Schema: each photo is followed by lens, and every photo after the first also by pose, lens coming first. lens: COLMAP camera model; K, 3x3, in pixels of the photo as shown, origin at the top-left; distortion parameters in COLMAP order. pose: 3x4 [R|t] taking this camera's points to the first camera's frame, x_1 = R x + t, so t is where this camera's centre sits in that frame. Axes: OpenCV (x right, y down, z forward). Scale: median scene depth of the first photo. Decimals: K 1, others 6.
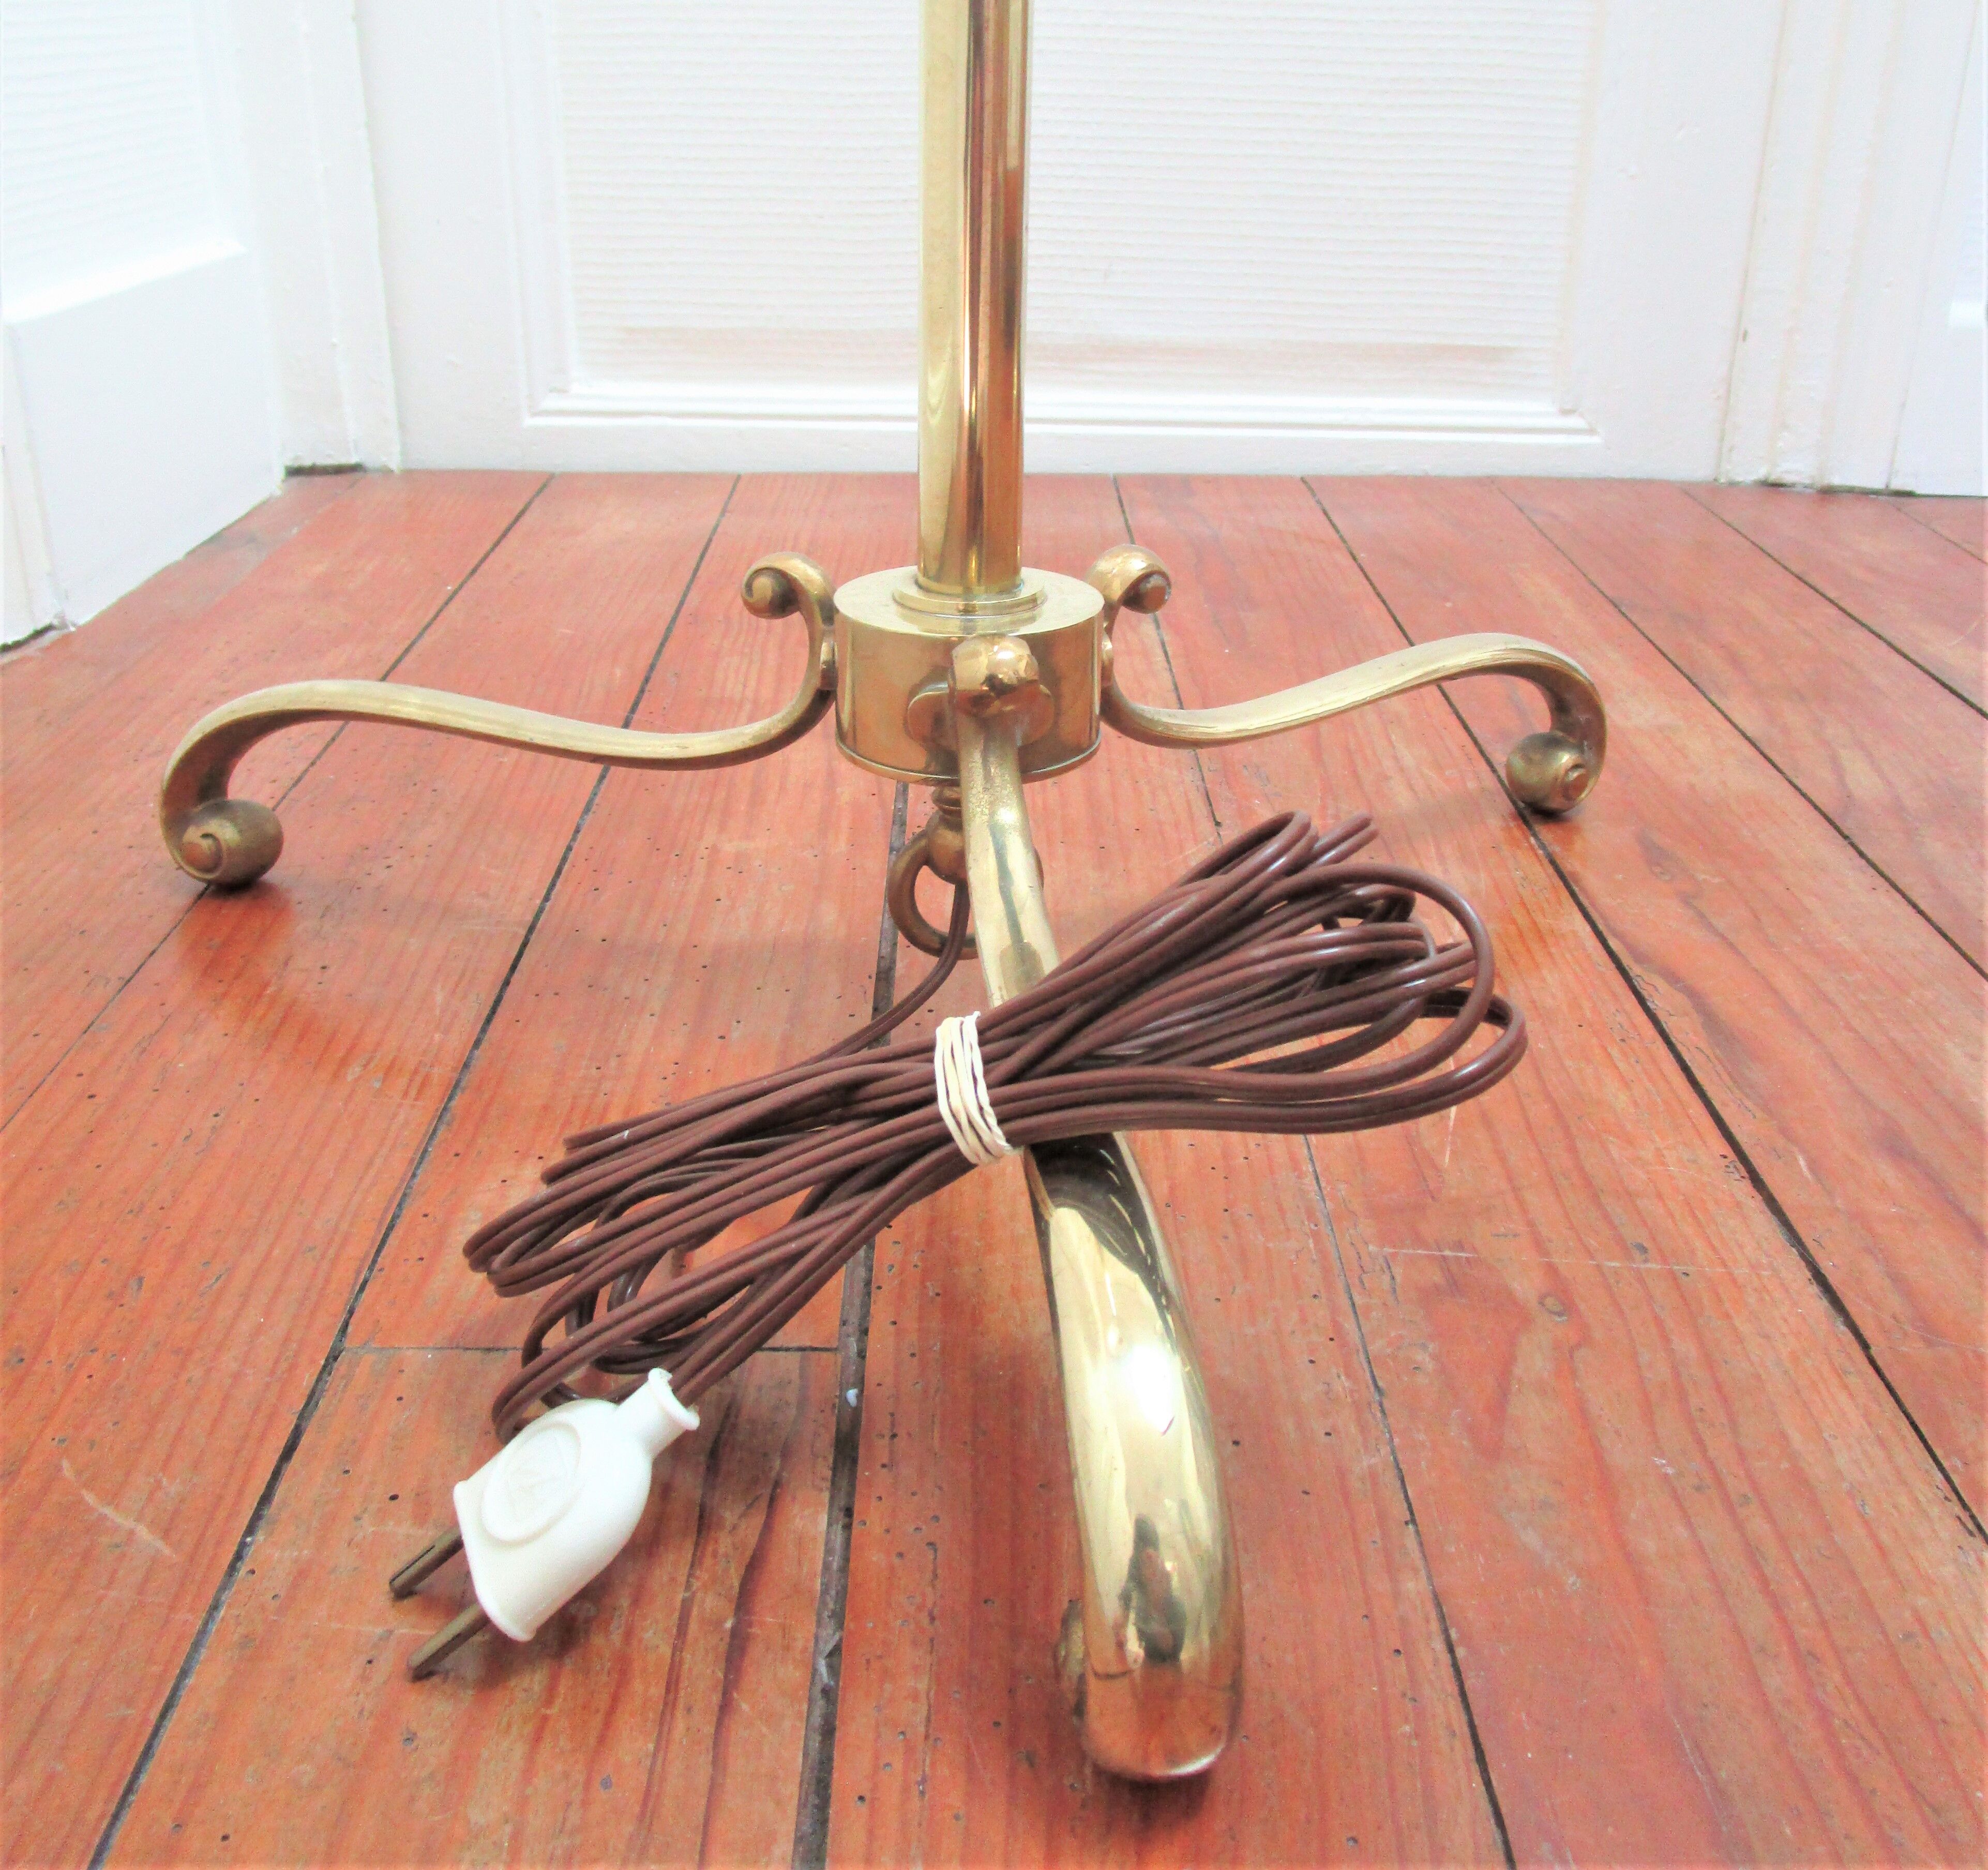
lens RADIAL K [[1835.6, 0, 1001.3], [0, 1835.6, 919.9], [0, 0, 1]] dist [-0.088662, 0.000000]
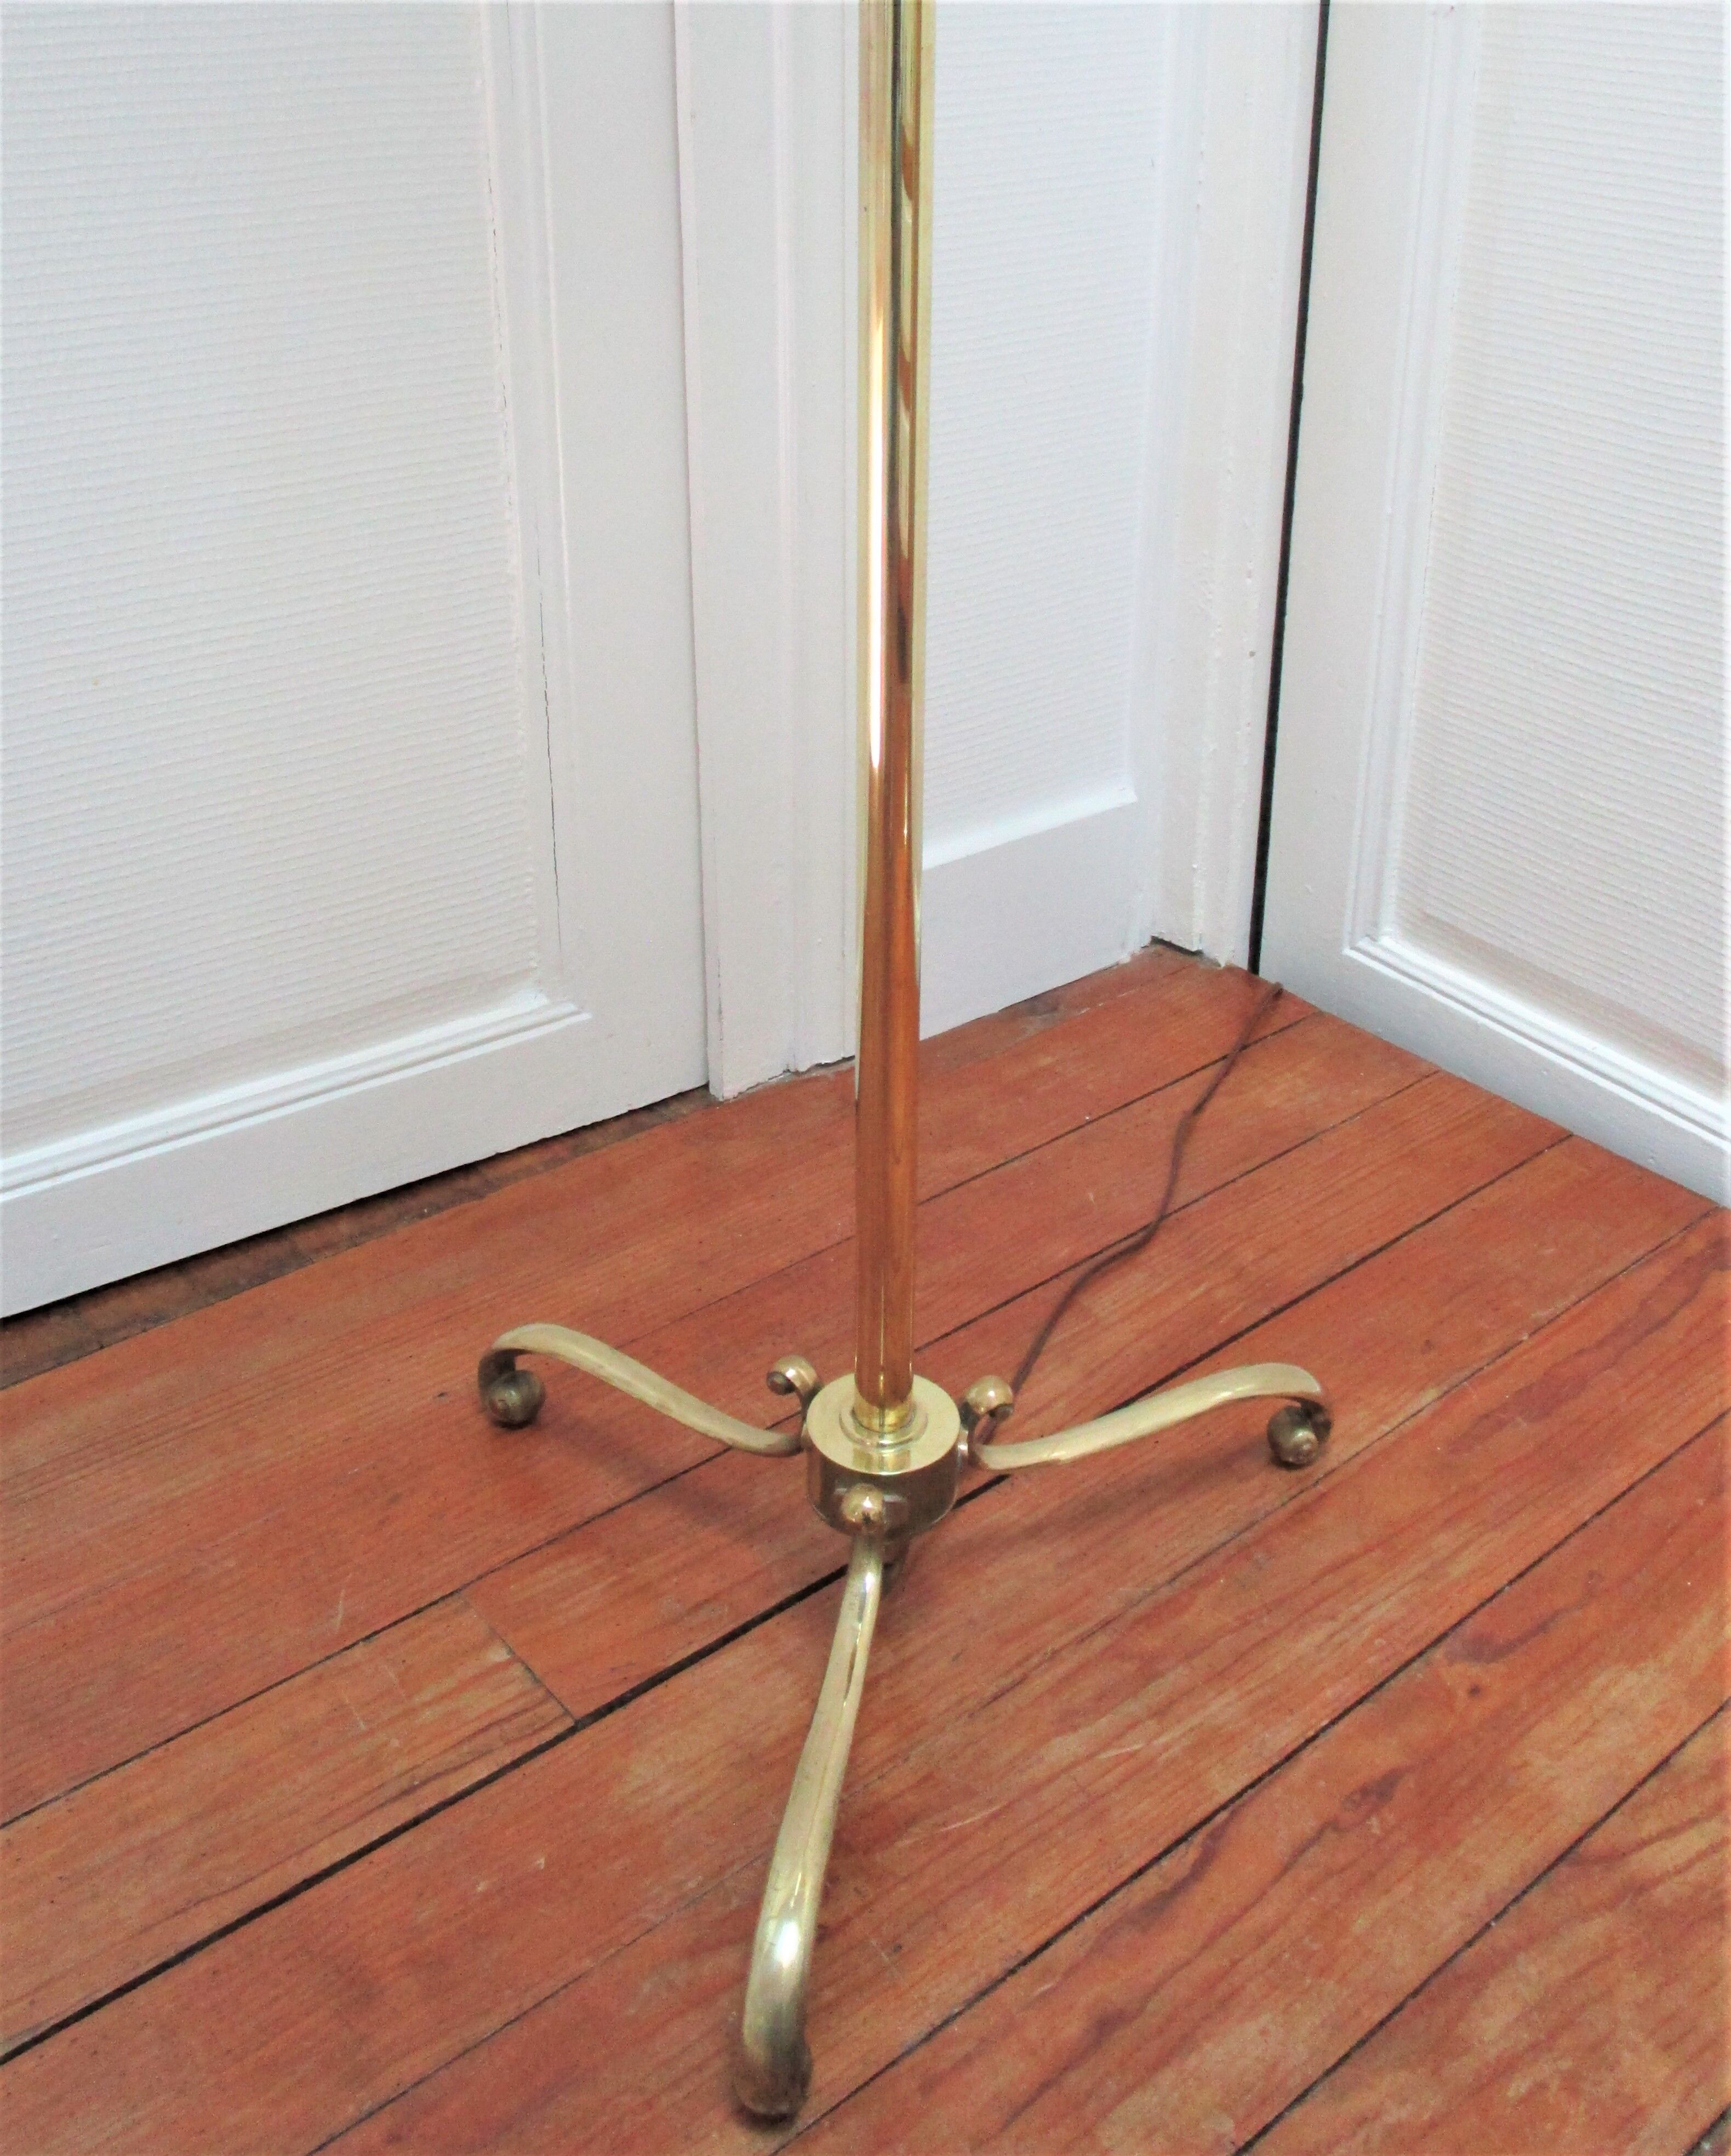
lens RADIAL K [[2039.9, 0, 886.1], [0, 2039.9, 1083.7], [0, 0, 1]] dist [-0.013883, 0.000000]
pose [[0.632656, 0.392378, -0.667672, 0.964466], [-0.338658, 0.915513, 0.217133, -0.741619], [0.696460, 0.088742, 0.712087, -0.383256]]
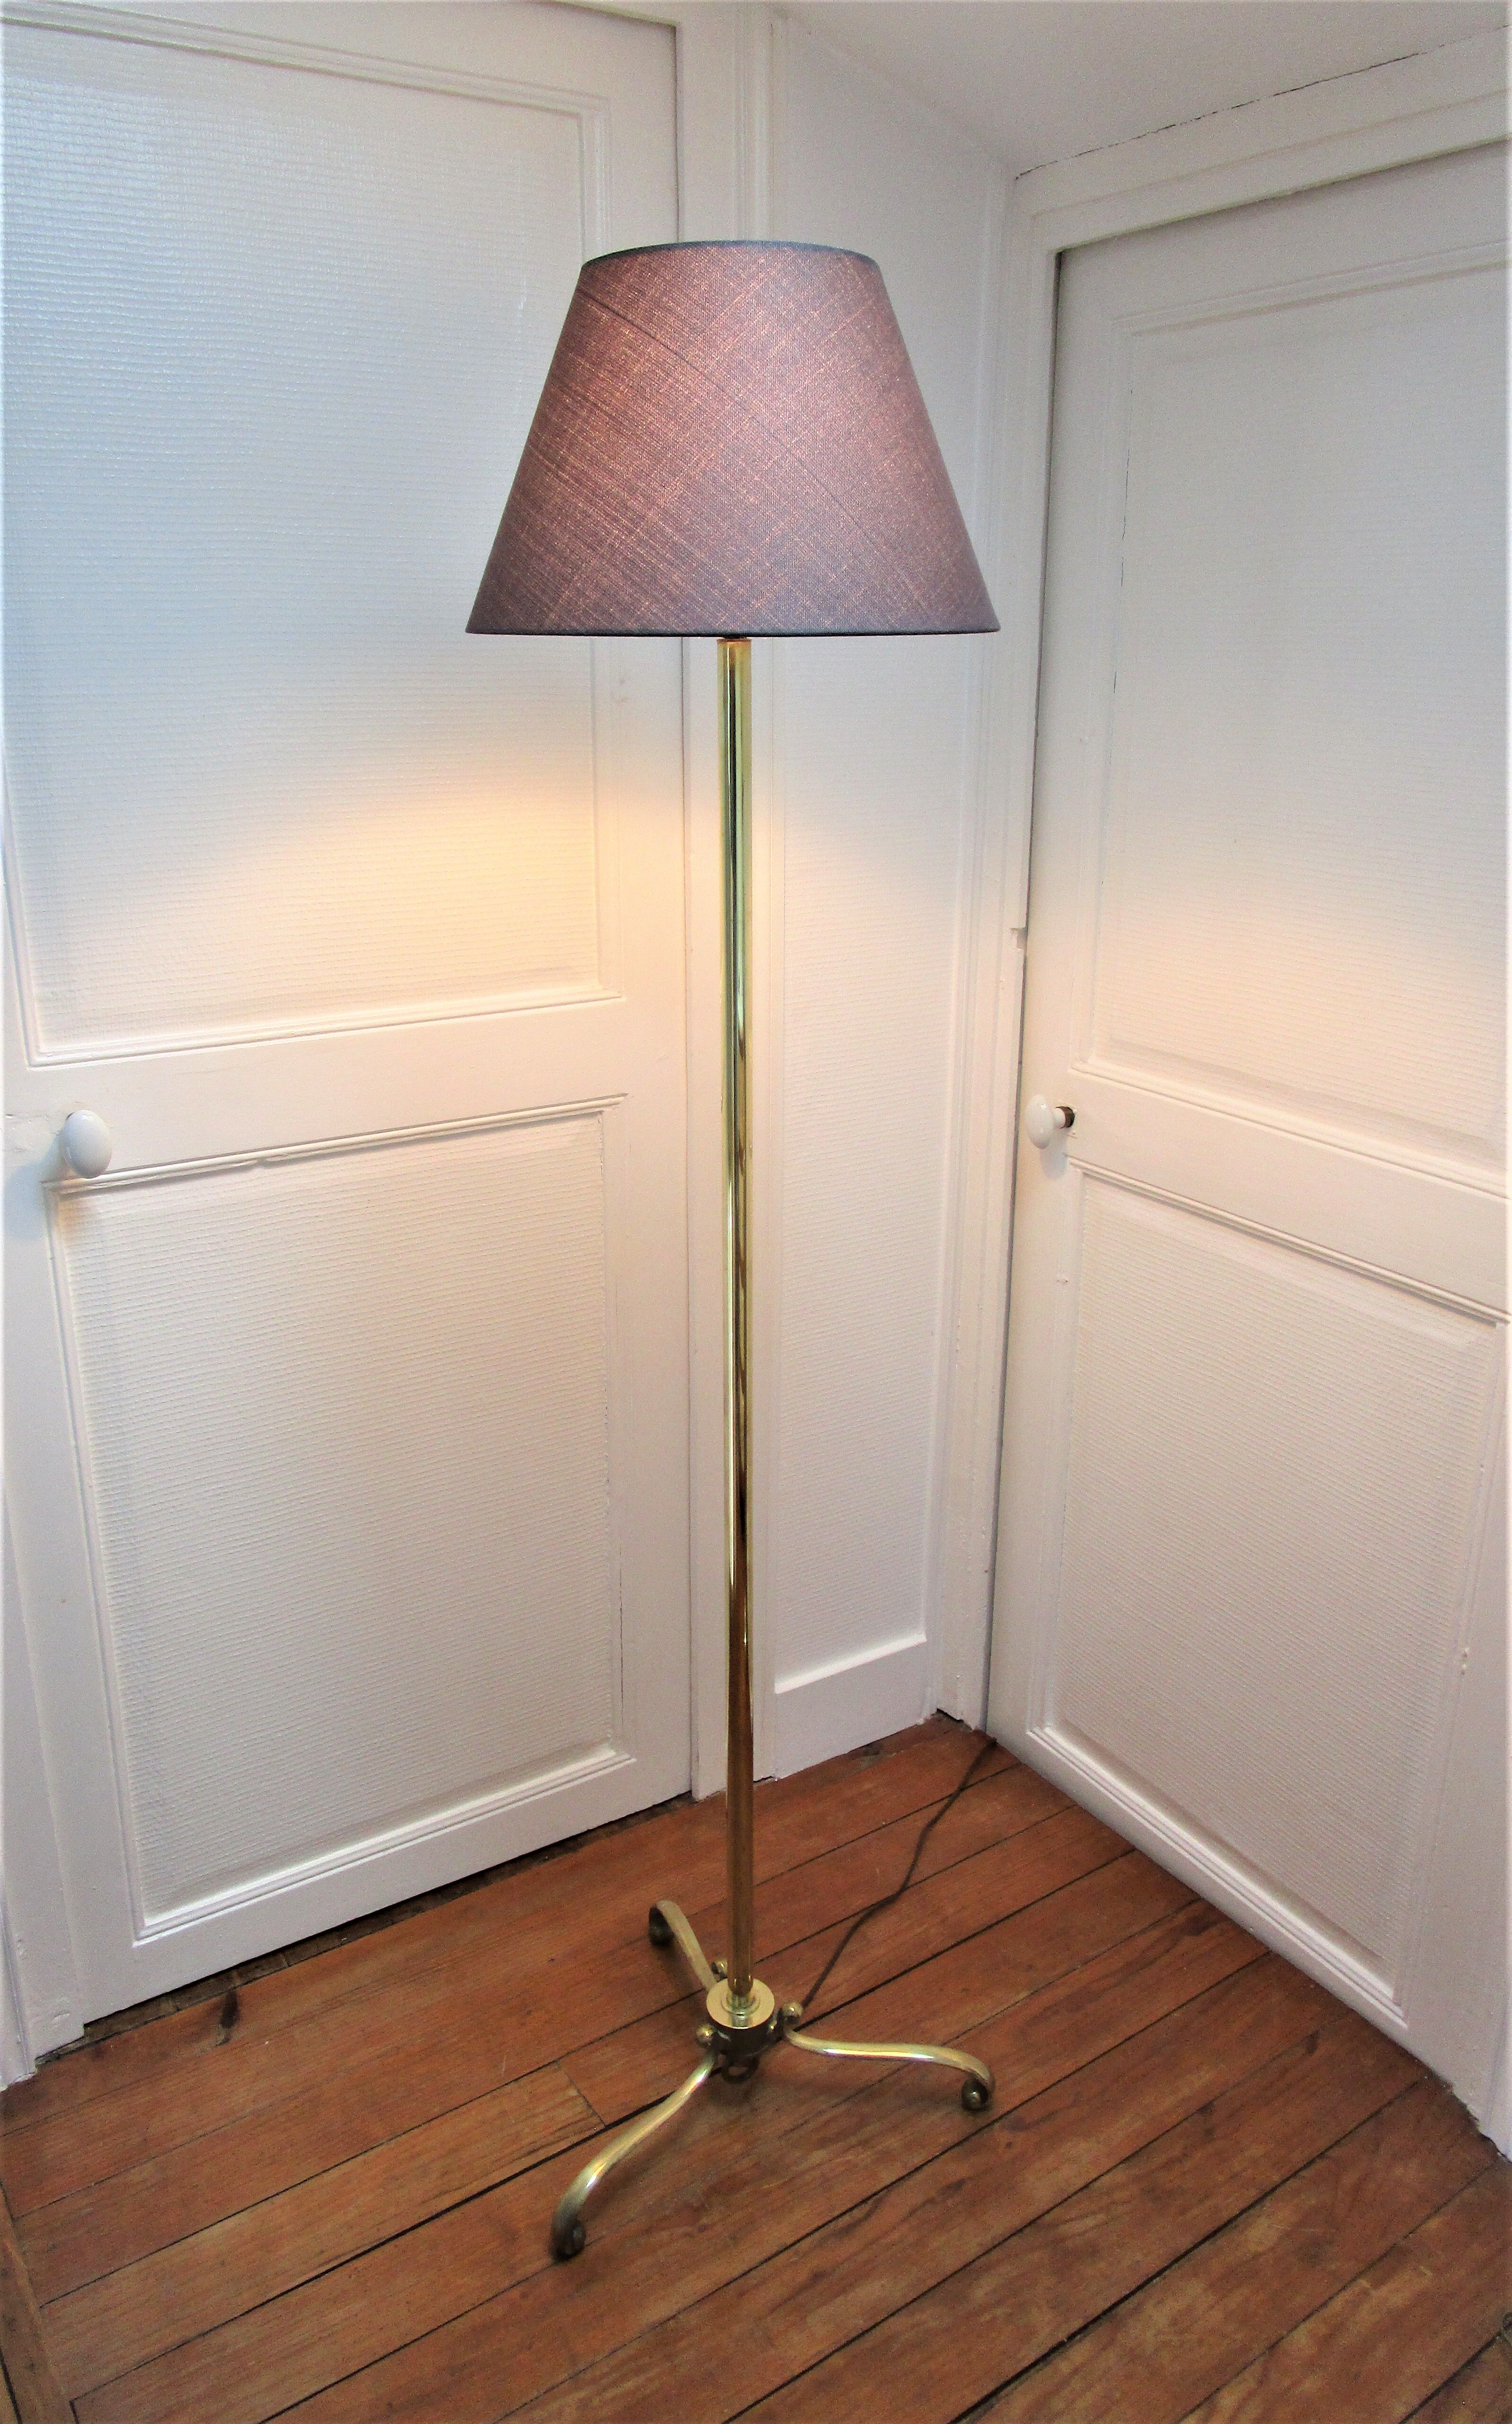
lens RADIAL K [[1734.5, 0, 756.8], [0, 1734.5, 1217.0], [0, 0, 1]] dist [0.002986, -0.014641]
pose [[0.558542, 0.257038, -0.788646, 2.113452], [-0.369908, 0.928184, 0.040536, -1.583648], [0.742428, 0.269086, 0.613509, -1.503696]]
